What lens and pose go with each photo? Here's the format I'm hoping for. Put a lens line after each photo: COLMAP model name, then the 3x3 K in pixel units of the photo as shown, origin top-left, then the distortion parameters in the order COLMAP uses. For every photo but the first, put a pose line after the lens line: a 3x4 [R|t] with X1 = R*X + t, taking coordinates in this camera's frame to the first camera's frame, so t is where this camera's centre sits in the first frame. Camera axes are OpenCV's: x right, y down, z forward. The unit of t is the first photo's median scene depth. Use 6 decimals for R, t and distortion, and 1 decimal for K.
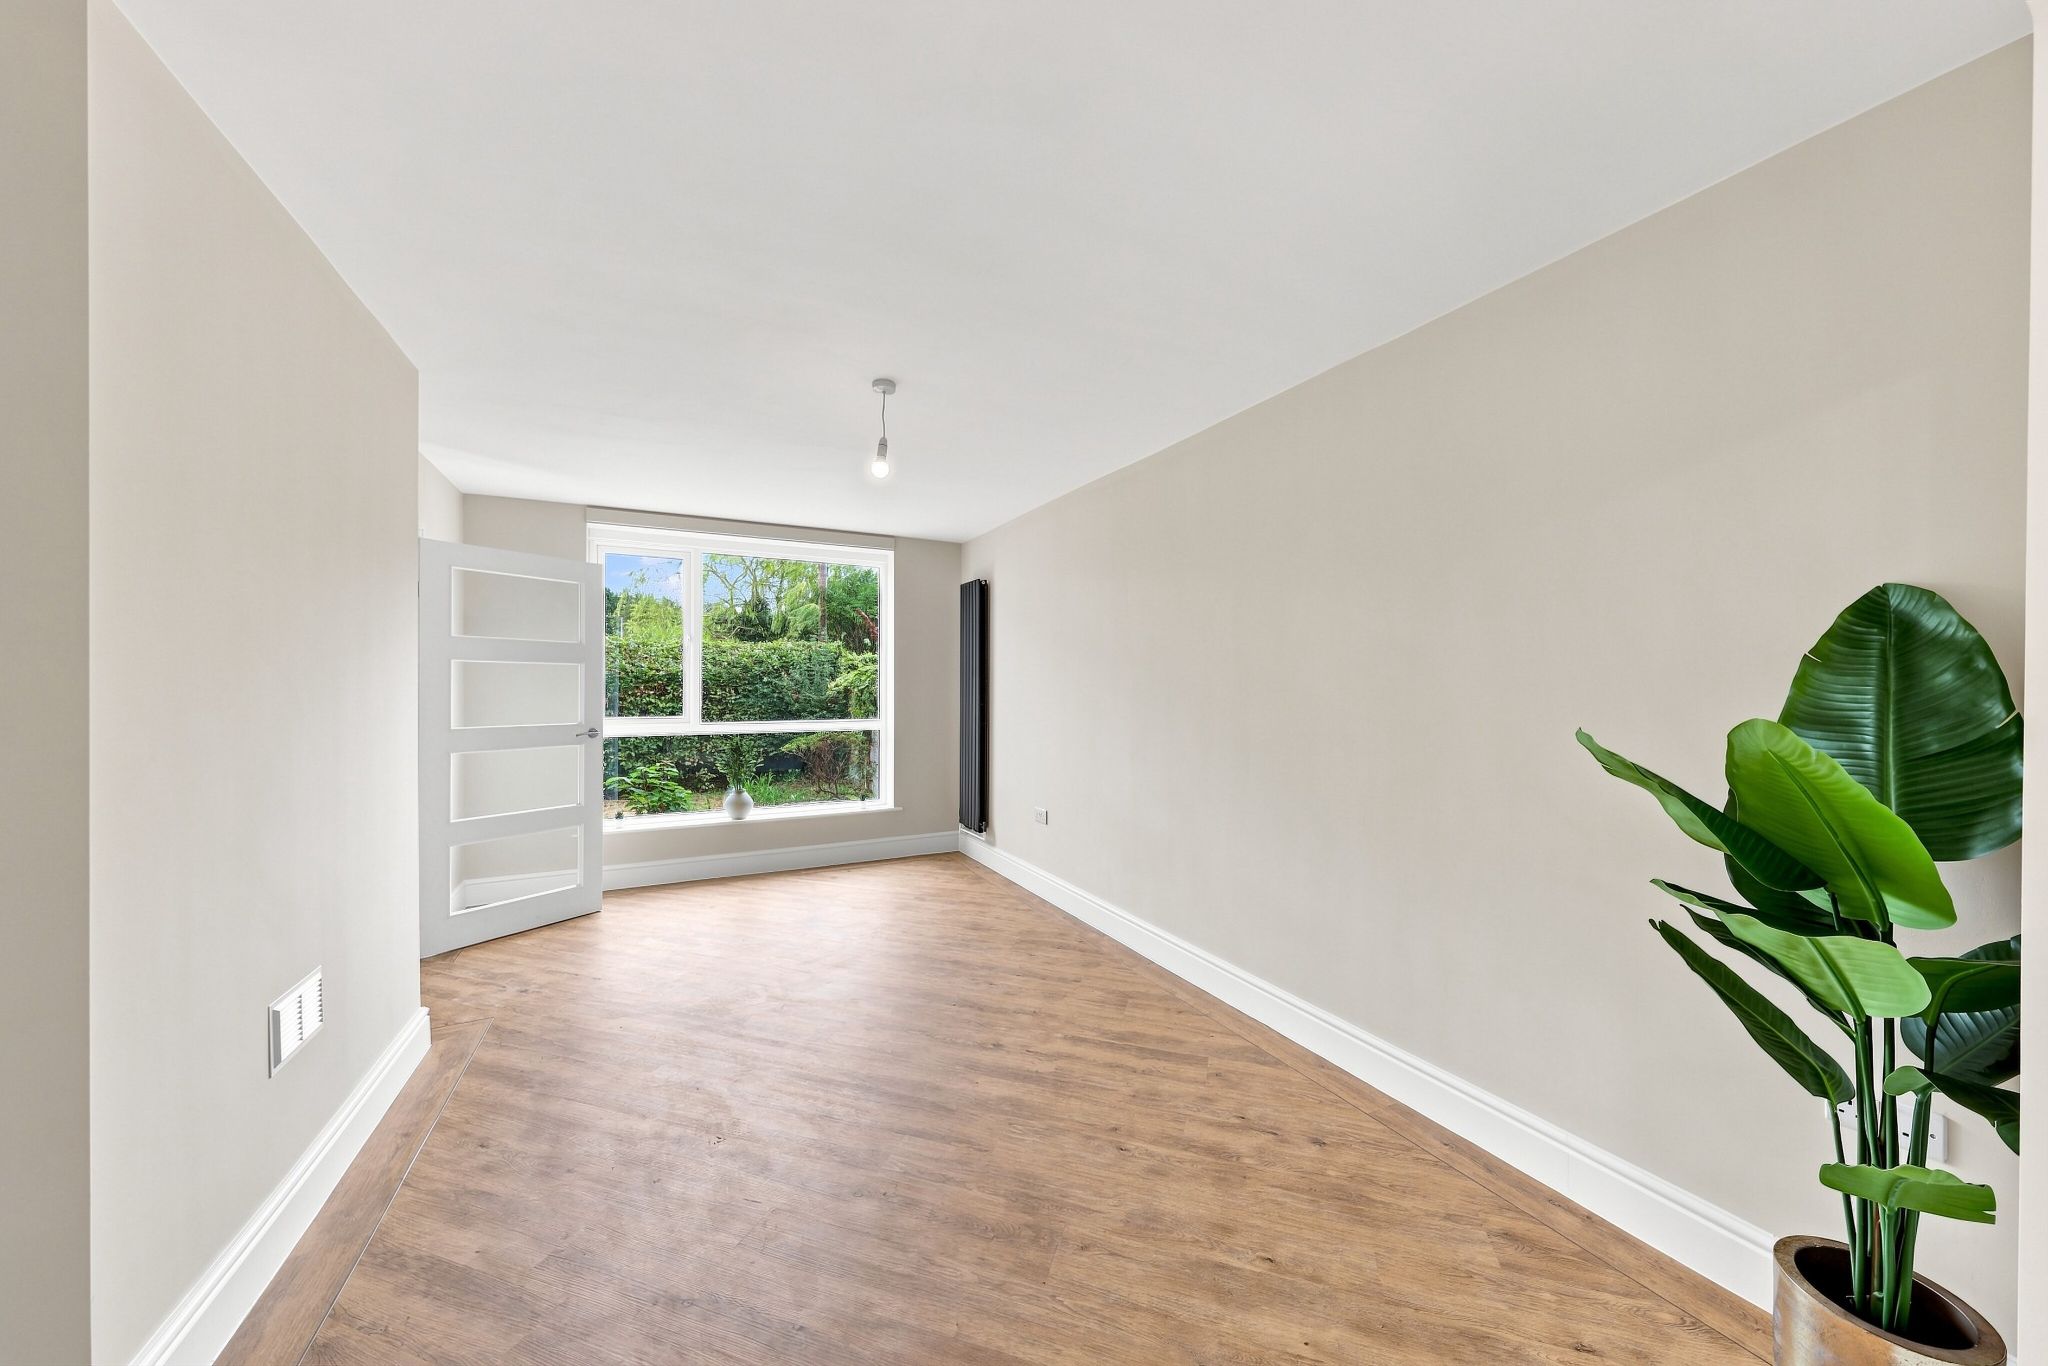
lens RADIAL K [[696.0, 0, 1031.6], [0, 696.0, 680.5], [0, 0, 1]] dist [-0.002356, 0.000327]
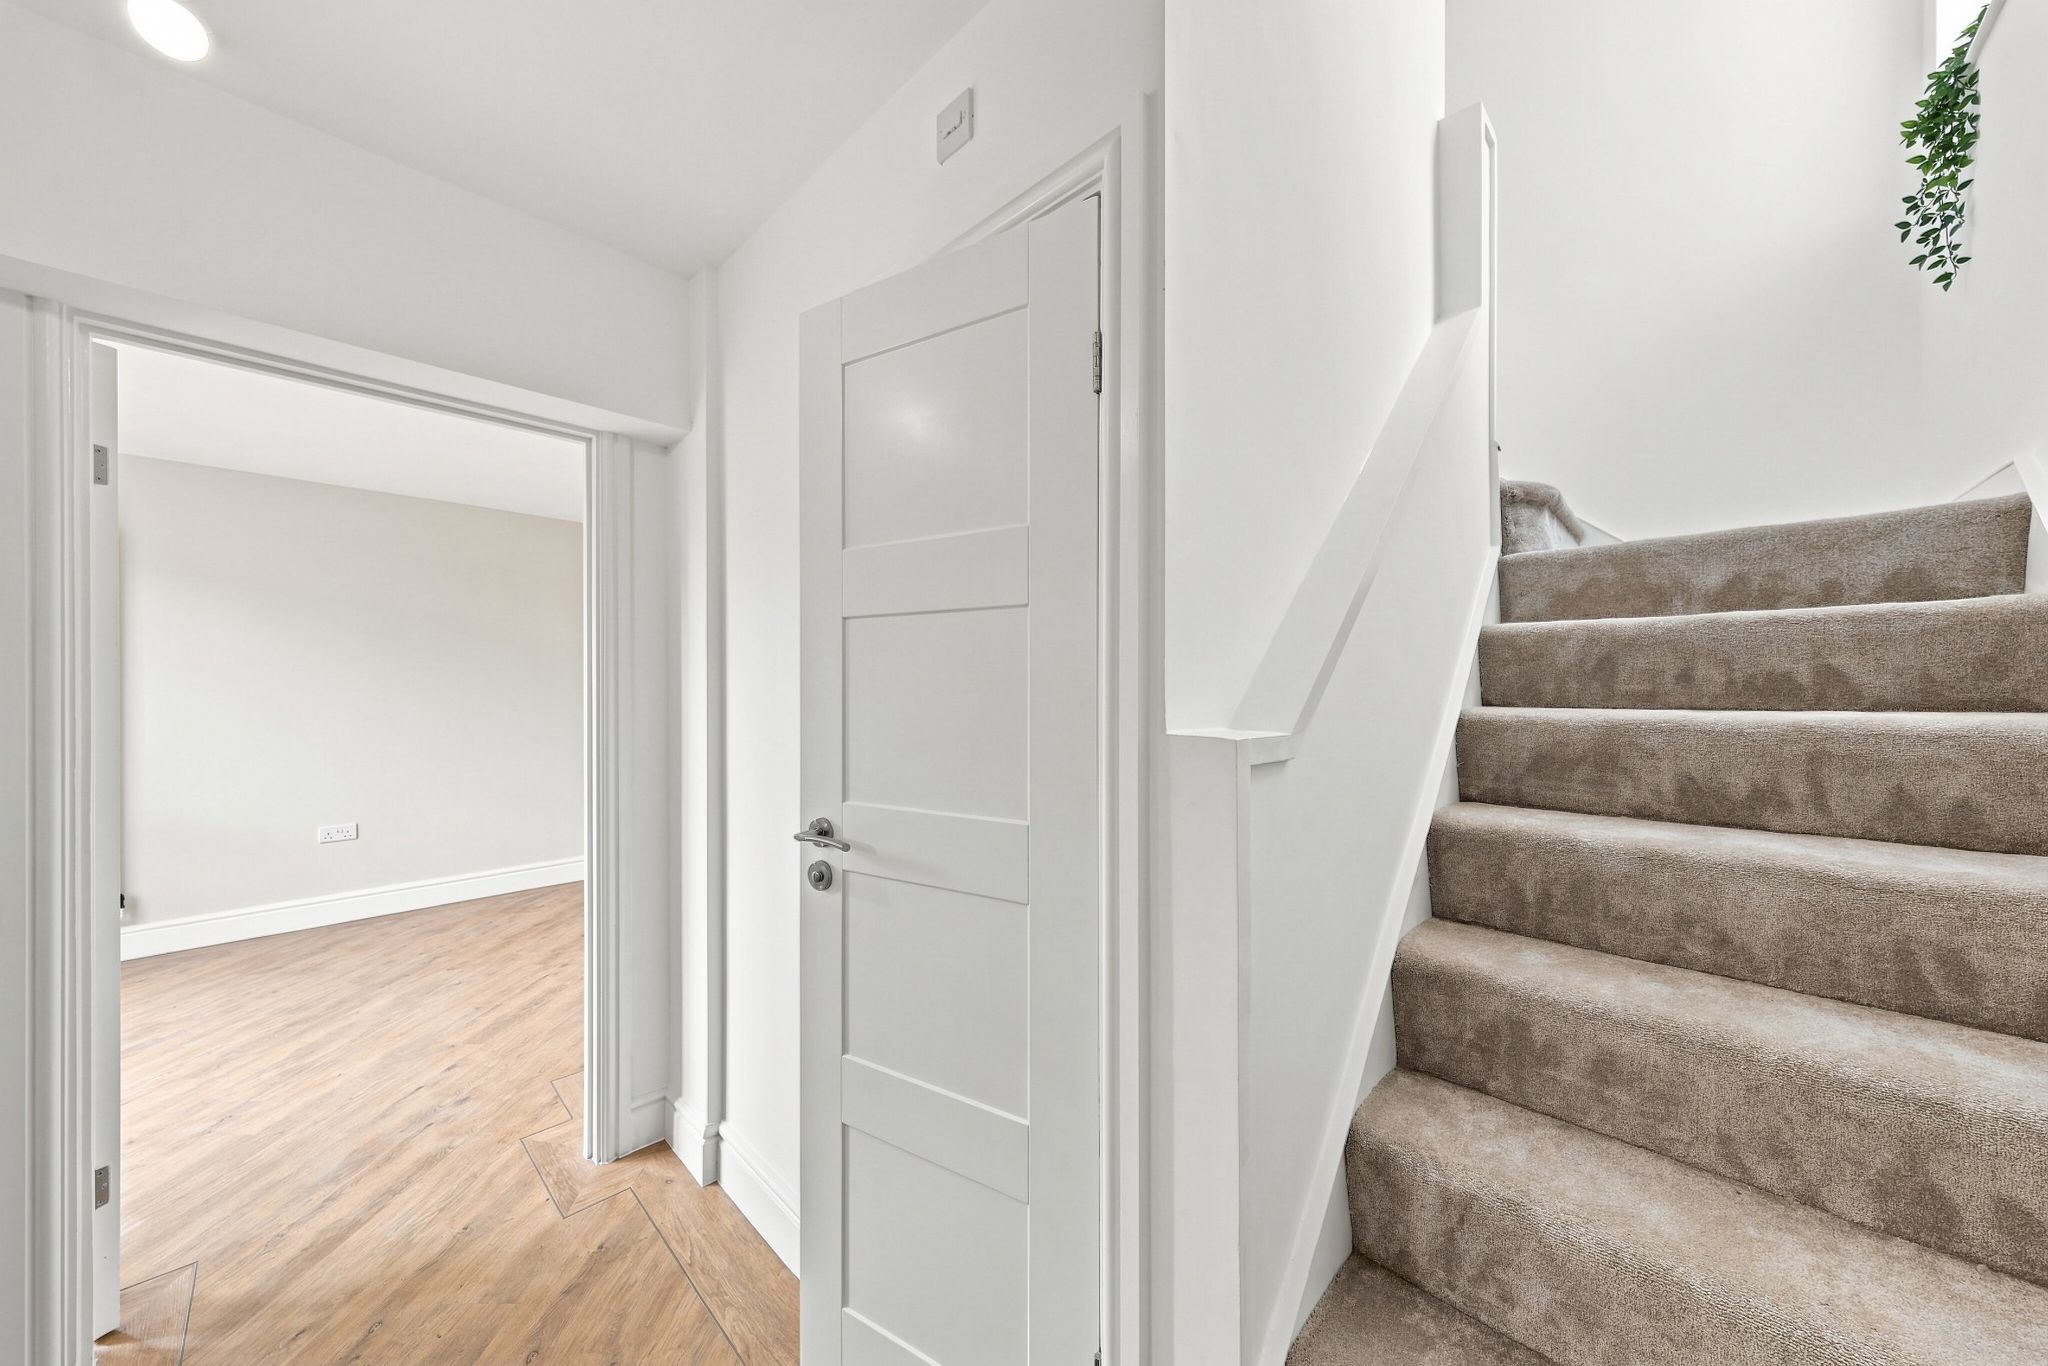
lens RADIAL K [[696.0, 0, 1020.5], [0, 696.0, 683.7], [0, 0, 1]] dist [-0.002356, 0.000327]
pose [[-0.308113, -0.000917, 0.951349, -1.034103], [-0.007439, 0.999971, -0.001445, 0.000496], [-0.951321, -0.007522, -0.308111, 0.426908]]
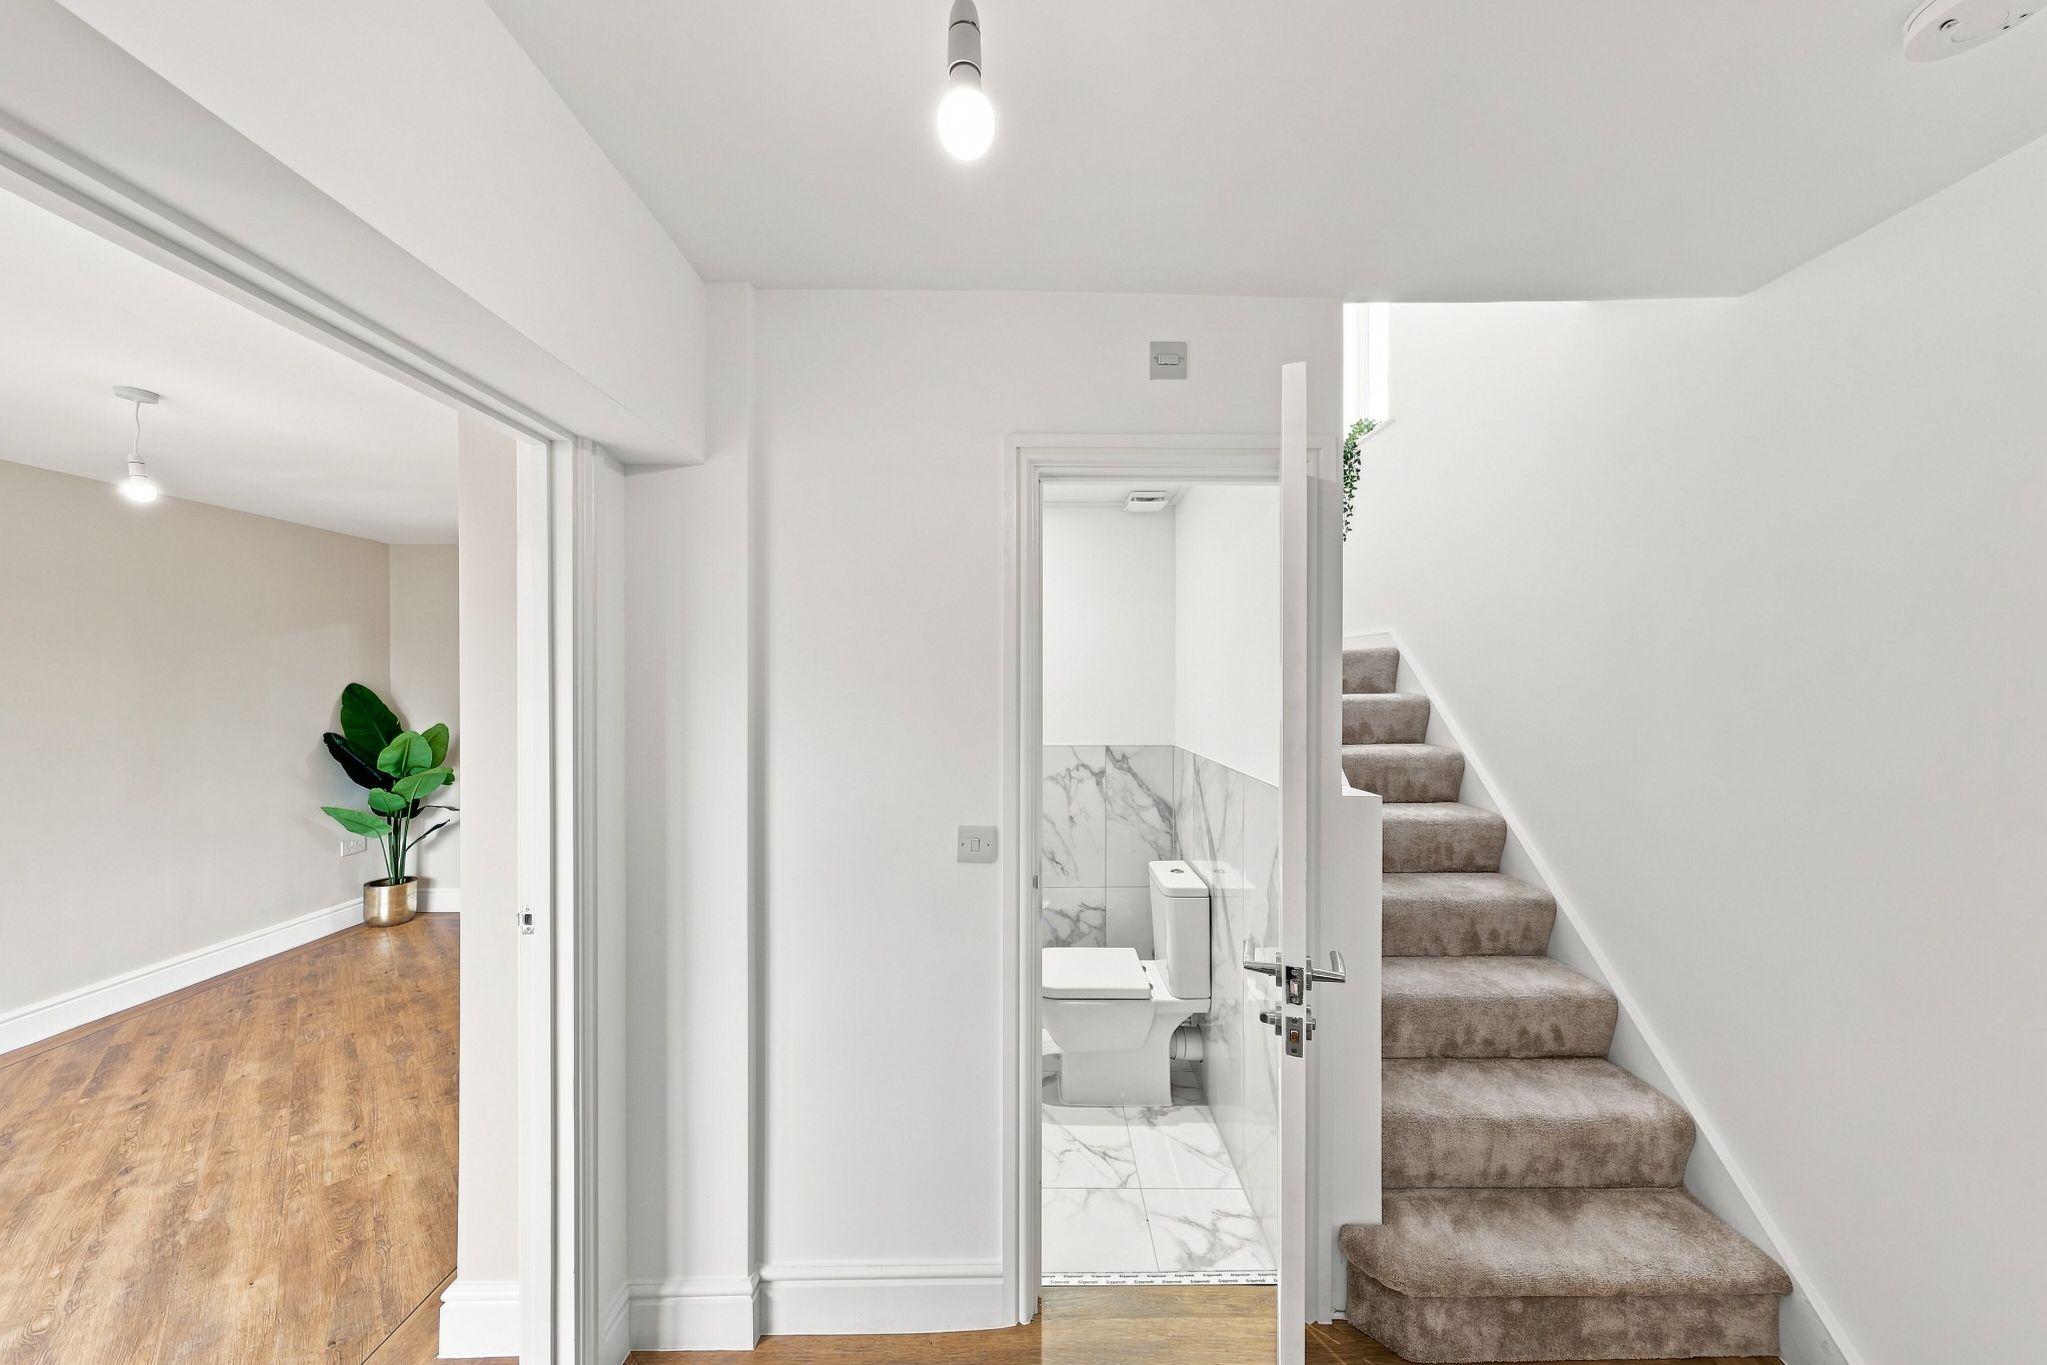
lens RADIAL K [[695.7, 0, 1025.9], [0, 695.7, 684.5], [0, 0, 1]] dist [-0.002356, 0.000327]
pose [[-0.891864, -0.006483, 0.452258, -0.876156], [-0.008489, 0.999961, -0.002407, -0.040693], [-0.452225, -0.005986, -0.891884, 0.719503]]
